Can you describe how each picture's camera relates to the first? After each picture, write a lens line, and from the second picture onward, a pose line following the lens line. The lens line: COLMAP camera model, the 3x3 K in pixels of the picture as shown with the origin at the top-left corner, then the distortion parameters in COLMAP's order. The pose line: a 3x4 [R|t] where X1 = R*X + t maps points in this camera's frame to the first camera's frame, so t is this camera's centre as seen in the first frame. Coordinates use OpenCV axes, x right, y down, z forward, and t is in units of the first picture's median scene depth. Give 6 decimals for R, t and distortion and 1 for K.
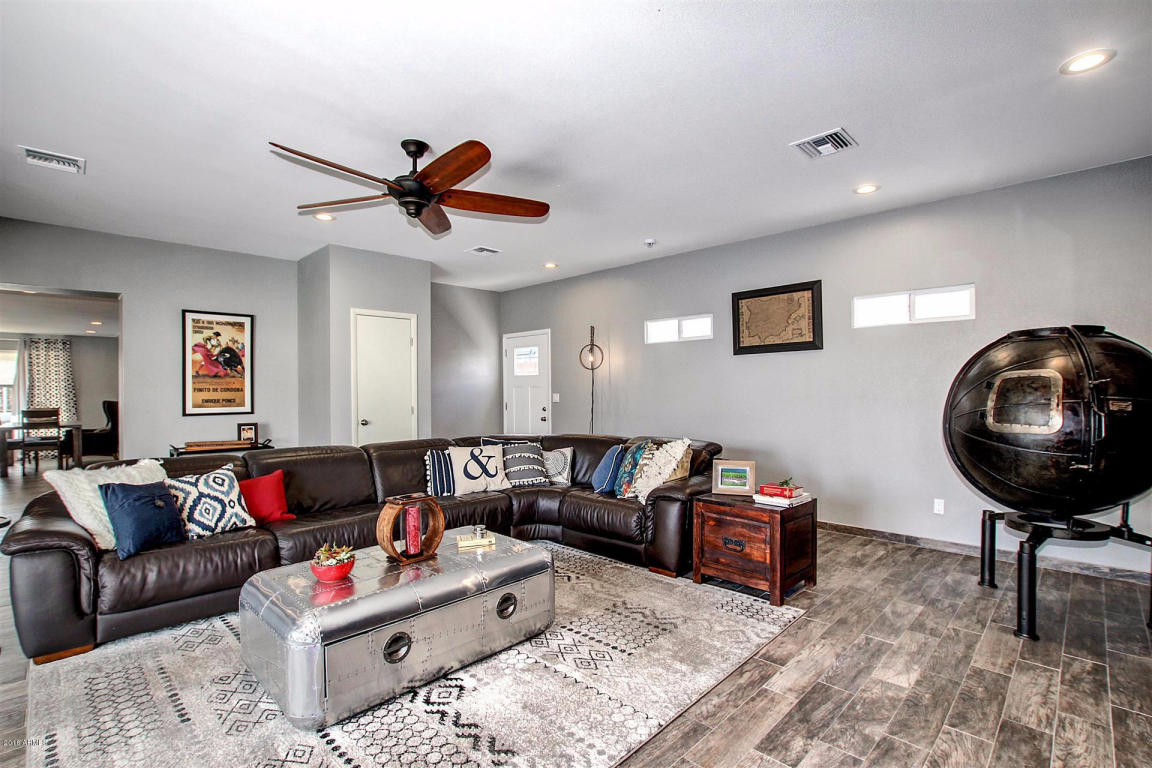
lens RADIAL K [[537.0, 0, 579.2], [0, 537.0, 391.6], [0, 0, 1]] dist [-0.026488, 0.000181]
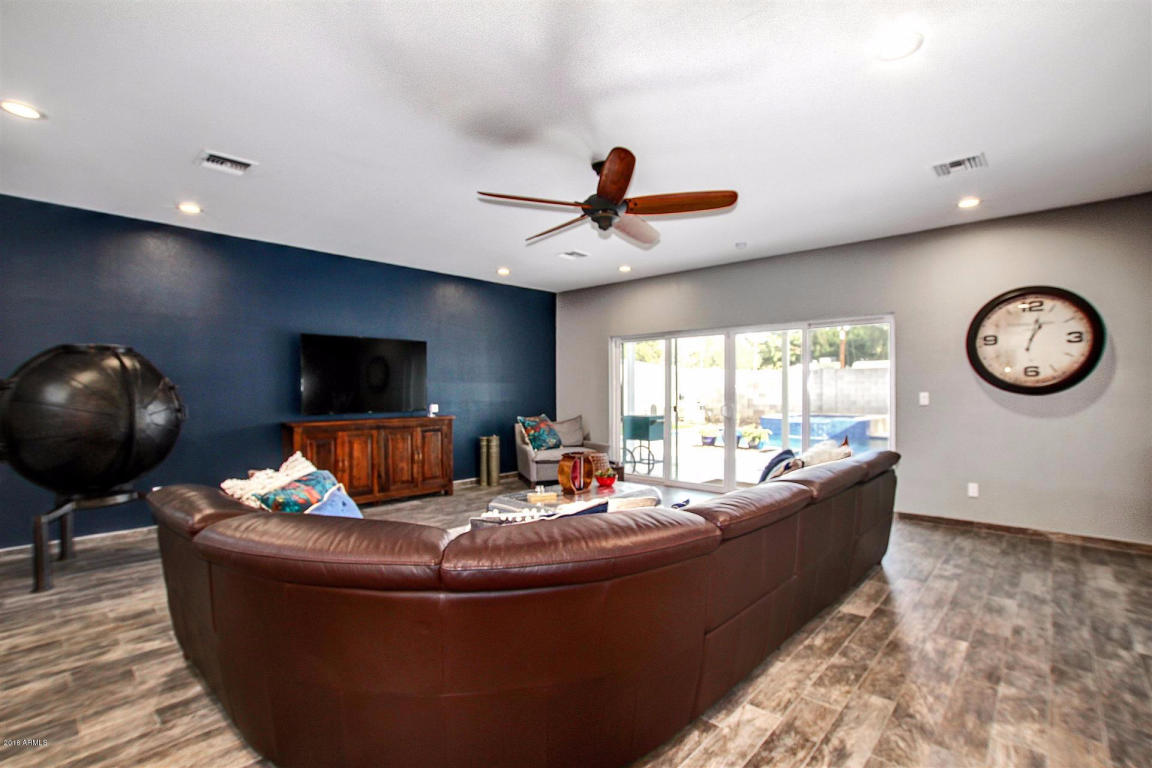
lens RADIAL K [[550.1, 0, 576.8], [0, 550.1, 393.9], [0, 0, 1]] dist [-0.033685, 0.006070]
pose [[-0.998593, 0.009863, -0.052097, -0.129871], [0.009105, 0.999849, 0.014768, -0.004341], [0.052235, 0.014273, -0.998533, 1.395762]]
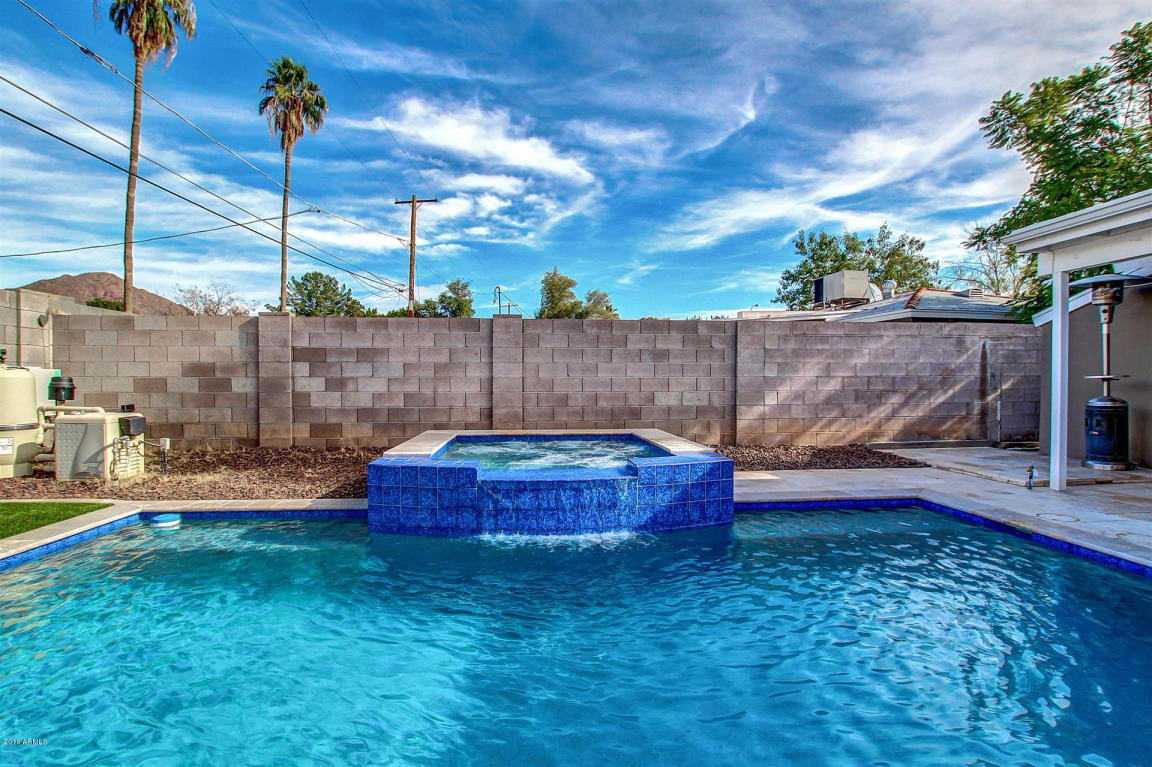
lens RADIAL K [[550.1, 0, 576.8], [0, 550.1, 393.4], [0, 0, 1]] dist [-0.033685, 0.006070]
pose [[-0.639840, 0.016230, -0.768337, -0.969992], [-0.002530, 0.999727, 0.023224, 0.067239], [0.768504, 0.016803, -0.639624, -1.086416]]
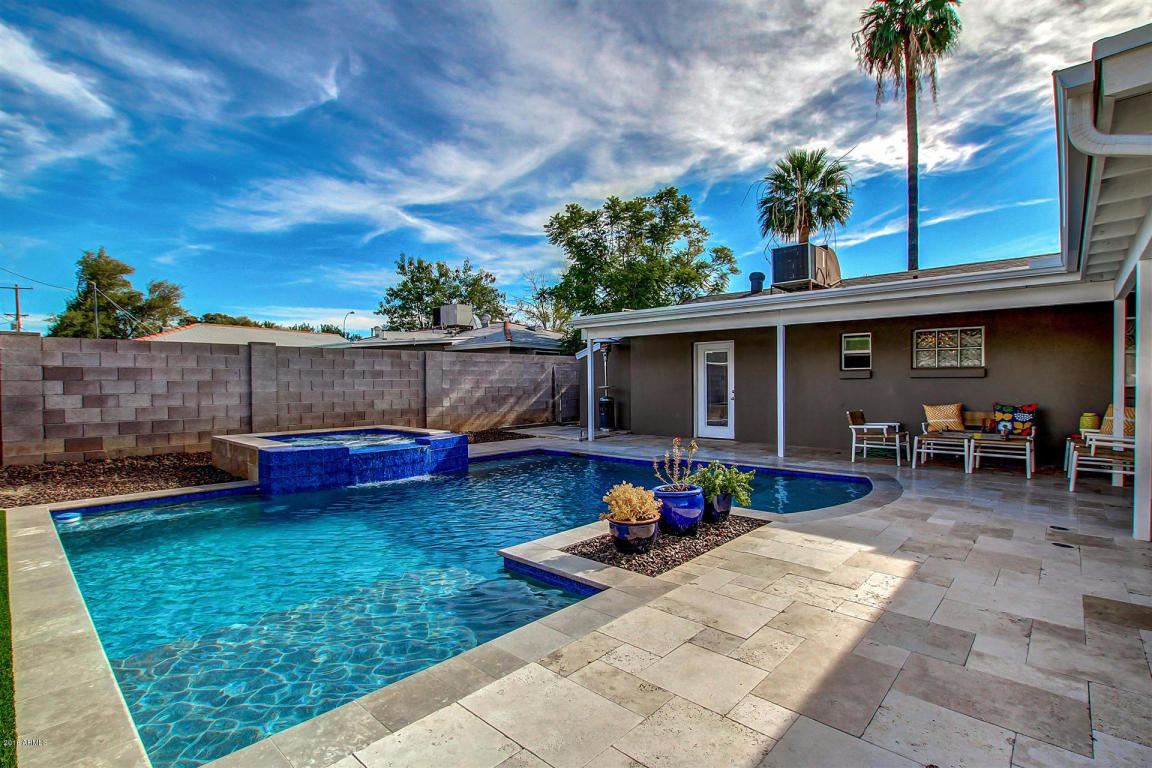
lens RADIAL K [[551.3, 0, 576.4], [0, 551.3, 396.8], [0, 0, 1]] dist [-0.012234, -0.000312]
pose [[0.042652, 0.025231, -0.998771, -0.026731], [0.005417, 0.999661, 0.025485, 0.032754], [0.999075, -0.006497, 0.042501, -1.196087]]
